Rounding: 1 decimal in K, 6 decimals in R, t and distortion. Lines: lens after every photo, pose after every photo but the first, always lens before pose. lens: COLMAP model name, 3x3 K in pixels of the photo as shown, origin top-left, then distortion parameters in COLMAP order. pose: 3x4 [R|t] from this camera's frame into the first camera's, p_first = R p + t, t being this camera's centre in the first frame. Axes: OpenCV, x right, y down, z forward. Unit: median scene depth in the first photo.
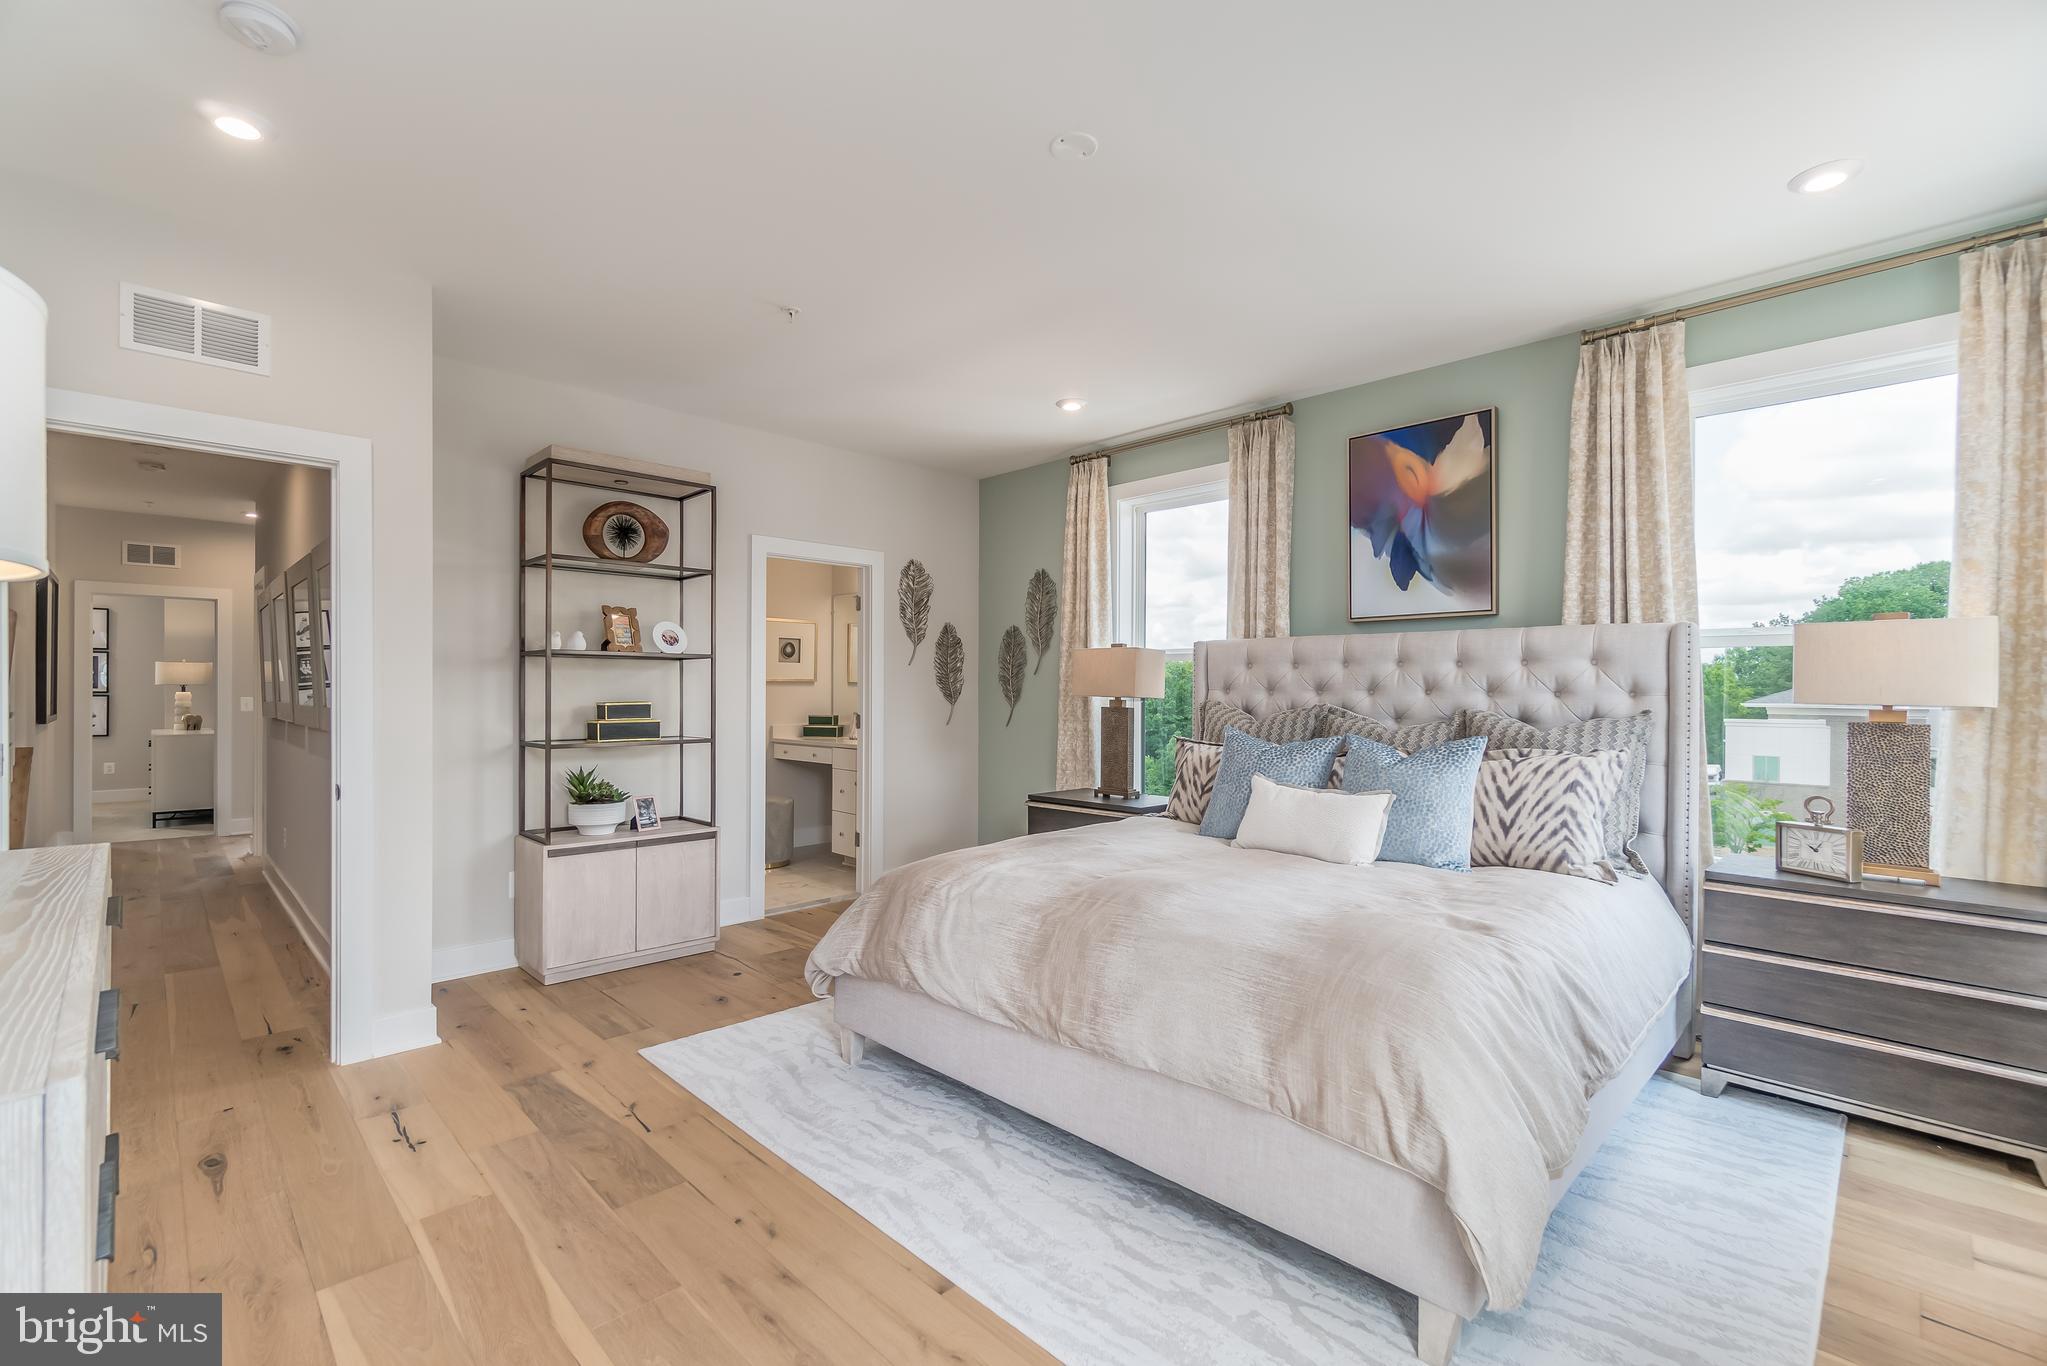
lens RADIAL K [[885.8, 0, 1019.8], [0, 885.8, 686.3], [0, 0, 1]] dist [-0.001594, 0.000379]
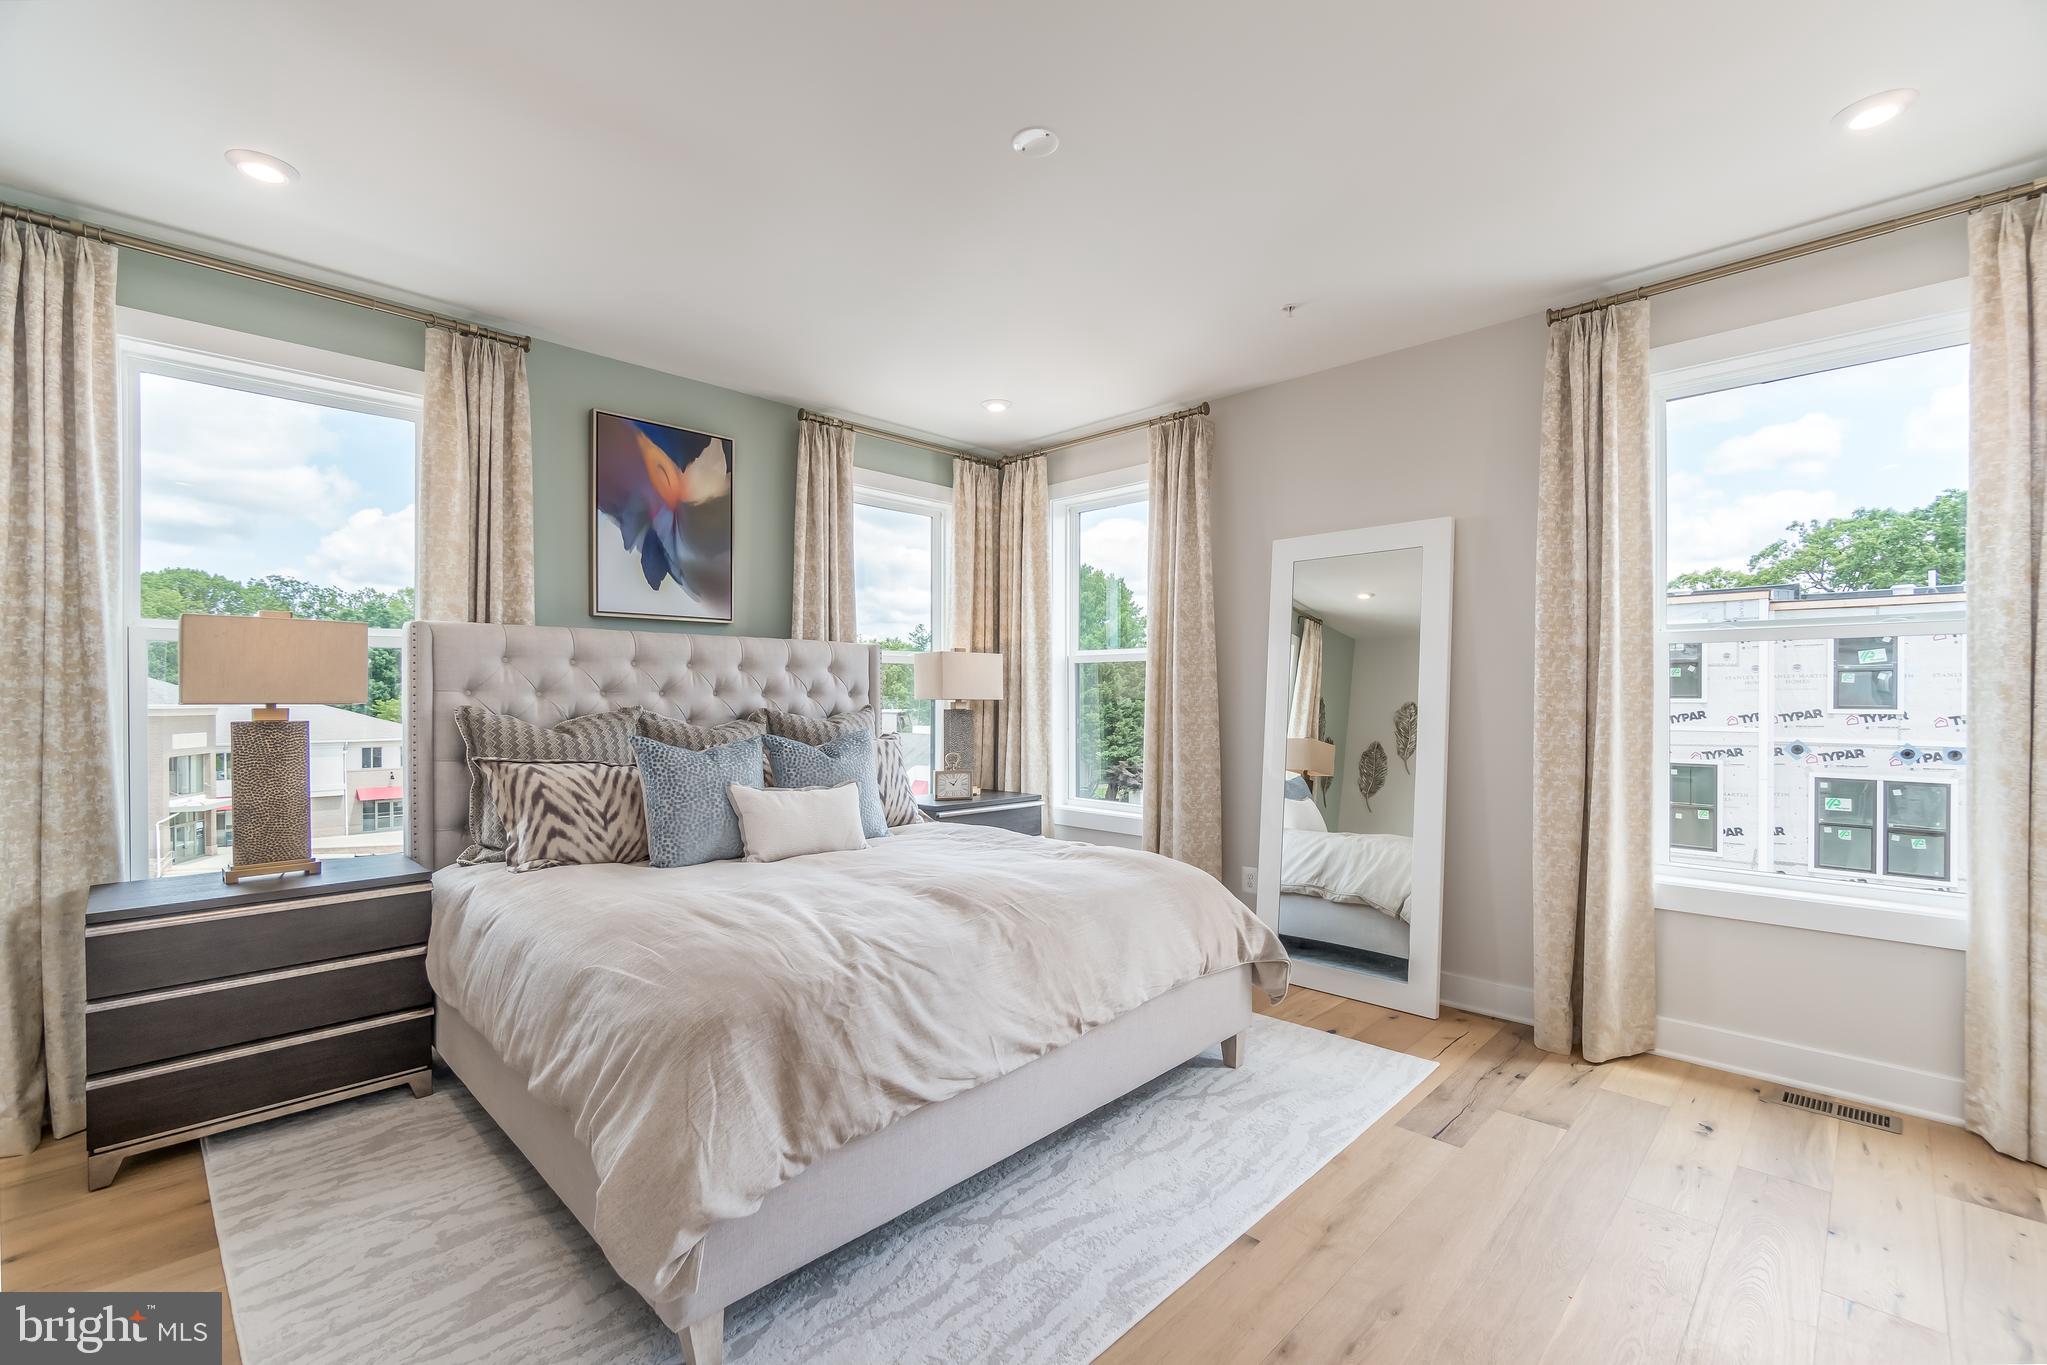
lens RADIAL K [[885.8, 0, 1010.9], [0, 885.8, 684.0], [0, 0, 1]] dist [-0.001594, 0.000379]
pose [[-0.004720, 0.006149, 0.999970, -0.533125], [-0.004372, 0.999971, -0.006170, 0.000860], [-0.999979, -0.004401, -0.004693, 0.588989]]
